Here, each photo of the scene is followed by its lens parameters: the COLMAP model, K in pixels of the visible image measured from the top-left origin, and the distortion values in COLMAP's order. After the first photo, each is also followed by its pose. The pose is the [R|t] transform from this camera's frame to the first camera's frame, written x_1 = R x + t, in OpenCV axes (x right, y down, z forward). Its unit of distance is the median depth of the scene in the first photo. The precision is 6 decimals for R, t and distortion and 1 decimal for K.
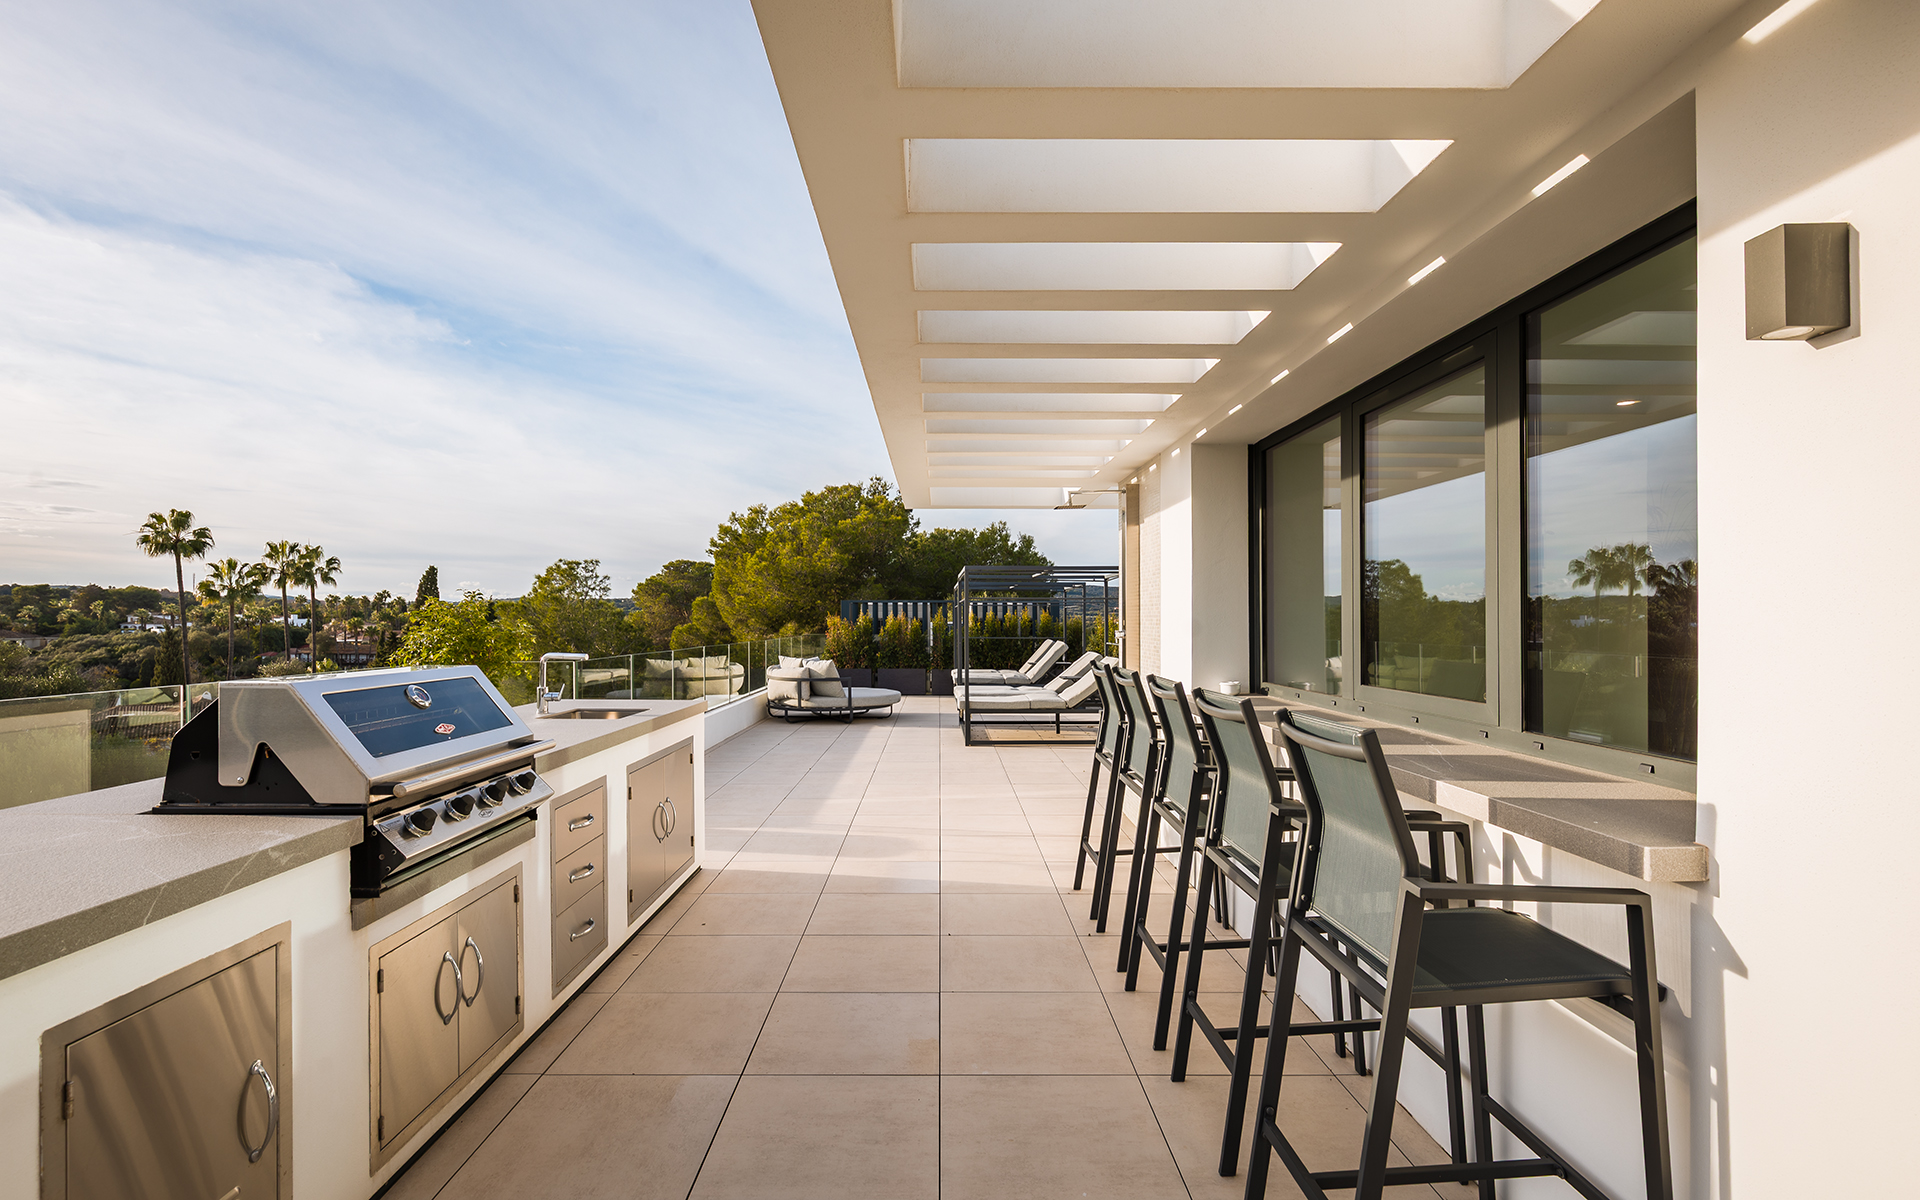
lens RADIAL K [[857.8, 0, 961.6], [0, 857.8, 615.8], [0, 0, 1]] dist [-0.005121, 0.001551]
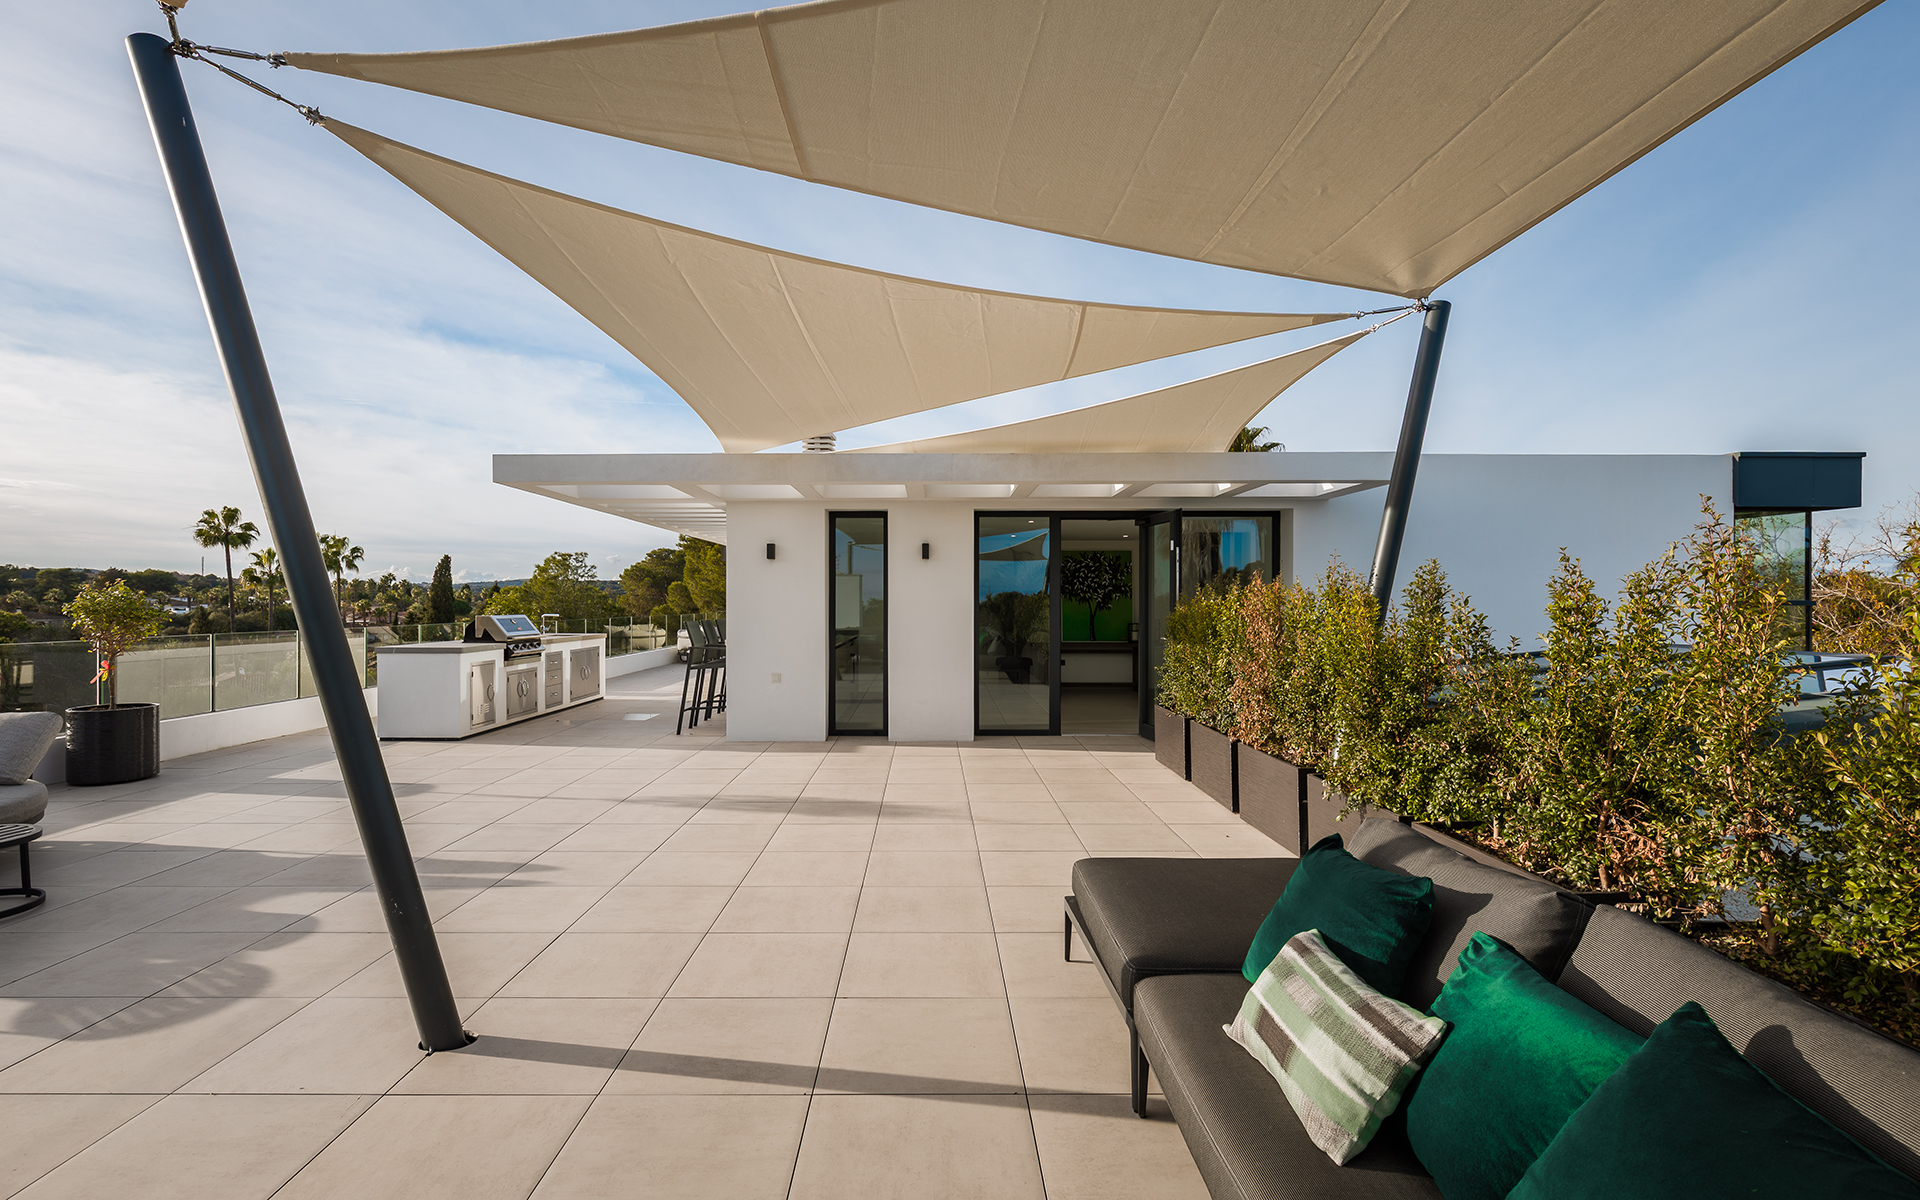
lens RADIAL K [[857.8, 0, 947.8], [0, 857.8, 595.3], [0, 0, 1]] dist [-0.005121, 0.001551]
pose [[0.999931, -0.001748, -0.011643, 0.067332], [0.001731, 0.999998, -0.001413, -0.000945], [0.011646, 0.001393, 0.999931, -0.138298]]
